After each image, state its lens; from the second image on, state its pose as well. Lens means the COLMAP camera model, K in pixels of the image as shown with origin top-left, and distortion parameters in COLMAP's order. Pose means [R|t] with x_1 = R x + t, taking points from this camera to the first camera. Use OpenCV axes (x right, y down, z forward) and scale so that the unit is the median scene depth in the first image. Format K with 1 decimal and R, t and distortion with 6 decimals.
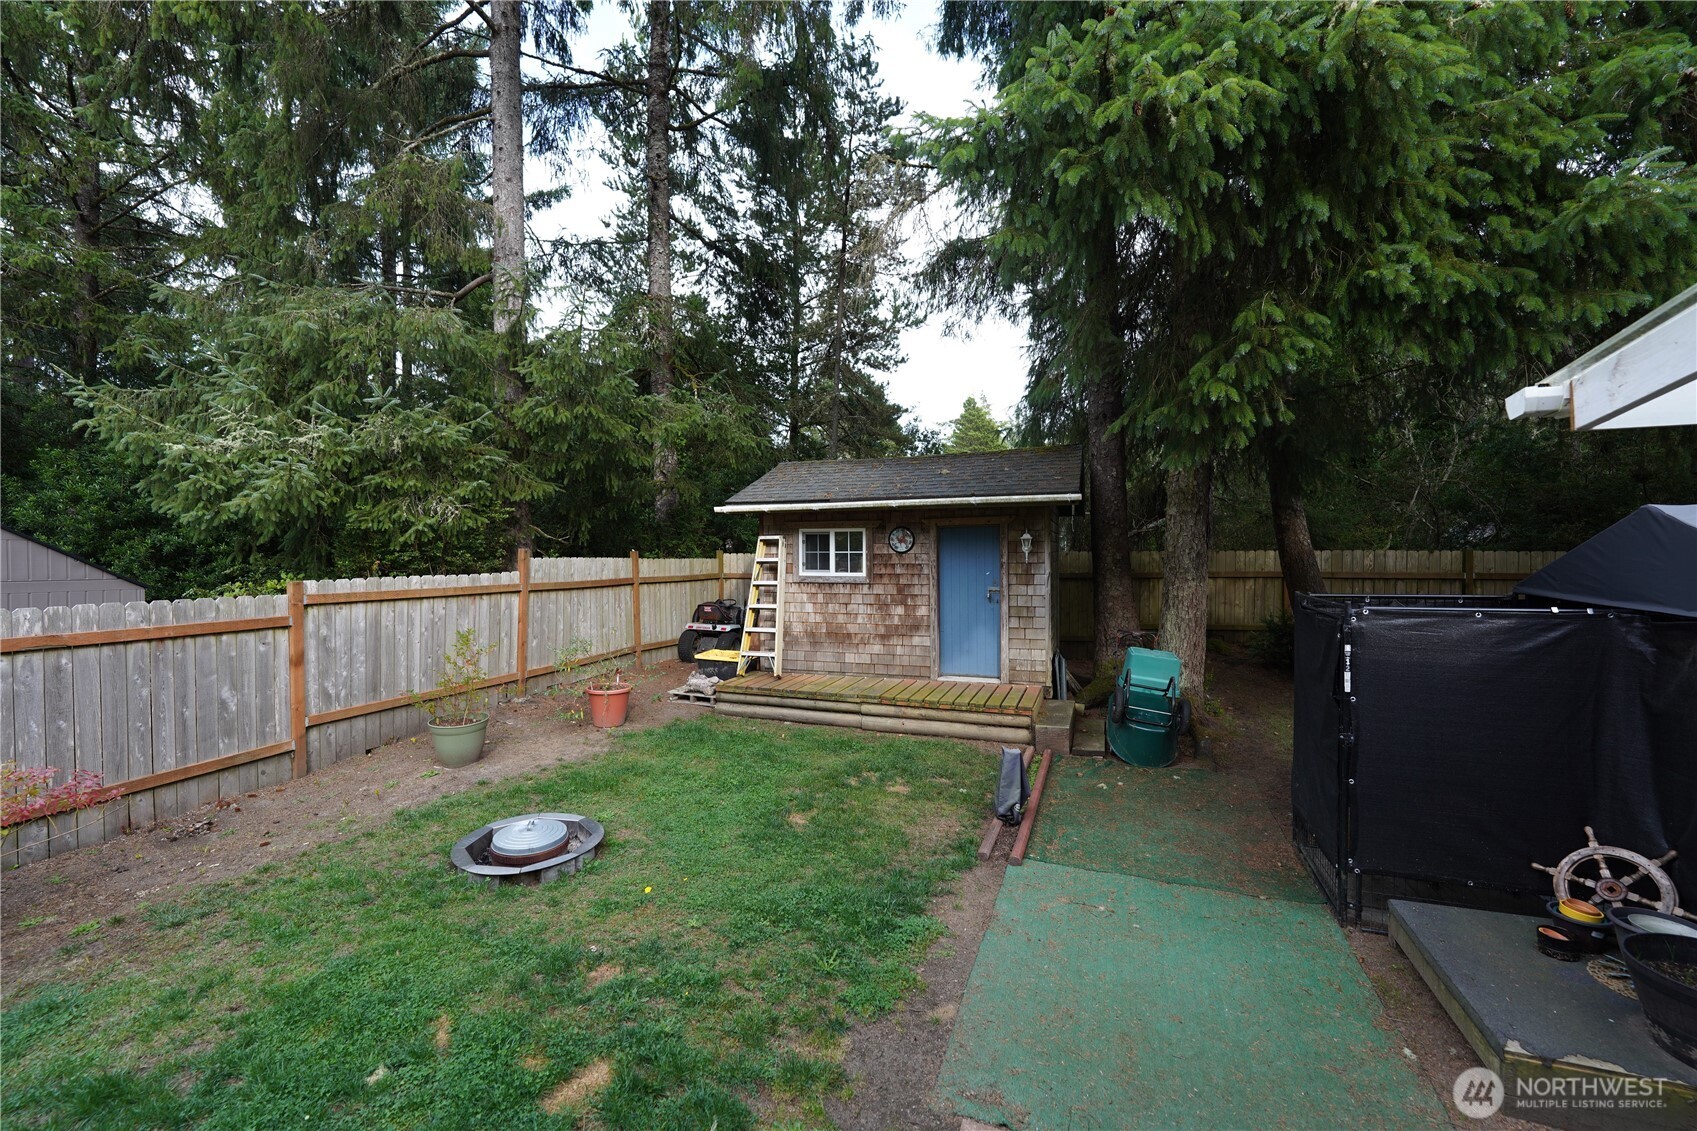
lens RADIAL K [[692.7, 0, 849.4], [0, 692.7, 567.6], [0, 0, 1]] dist [-0.001985, -0.000077]
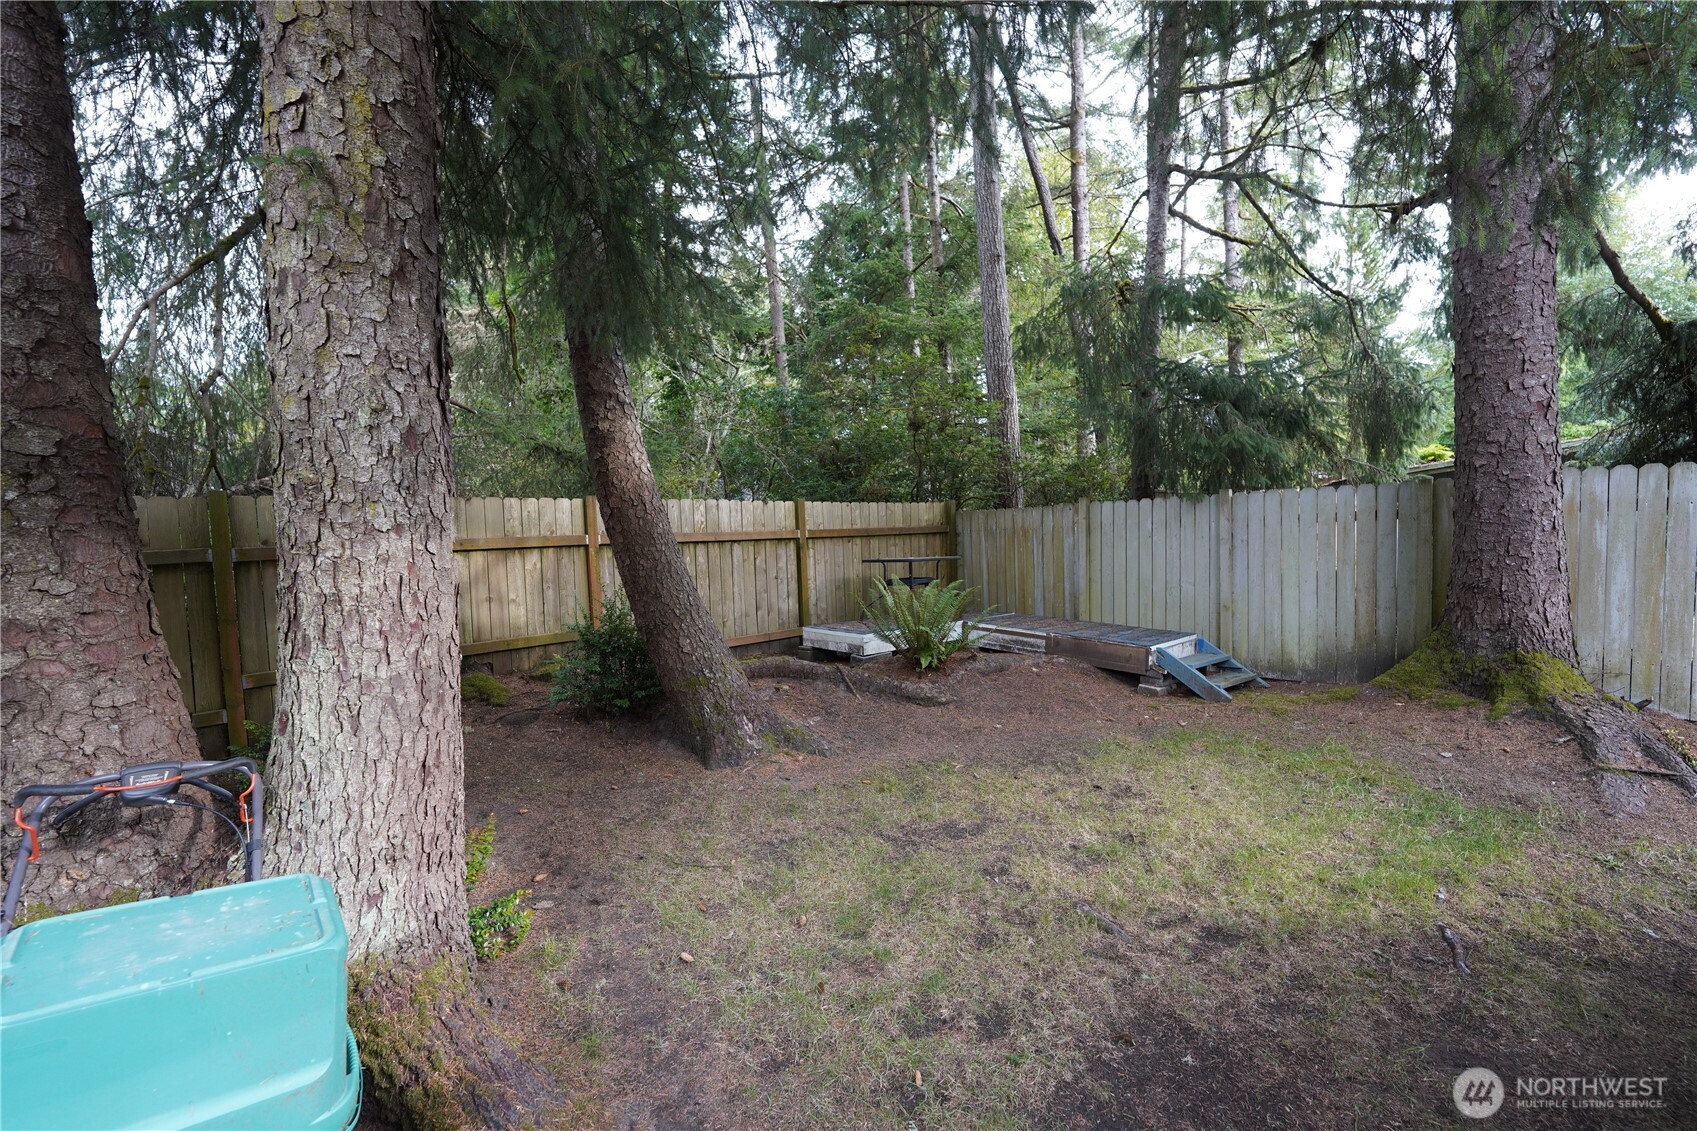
lens RADIAL K [[692.7, 0, 850.6], [0, 692.7, 574.4], [0, 0, 1]] dist [-0.001985, -0.000077]
pose [[0.538847, -0.064281, 0.839948, 0.278288], [0.045783, 0.997845, 0.046993, 0.022695], [-0.841159, 0.013133, 0.540629, 0.540206]]
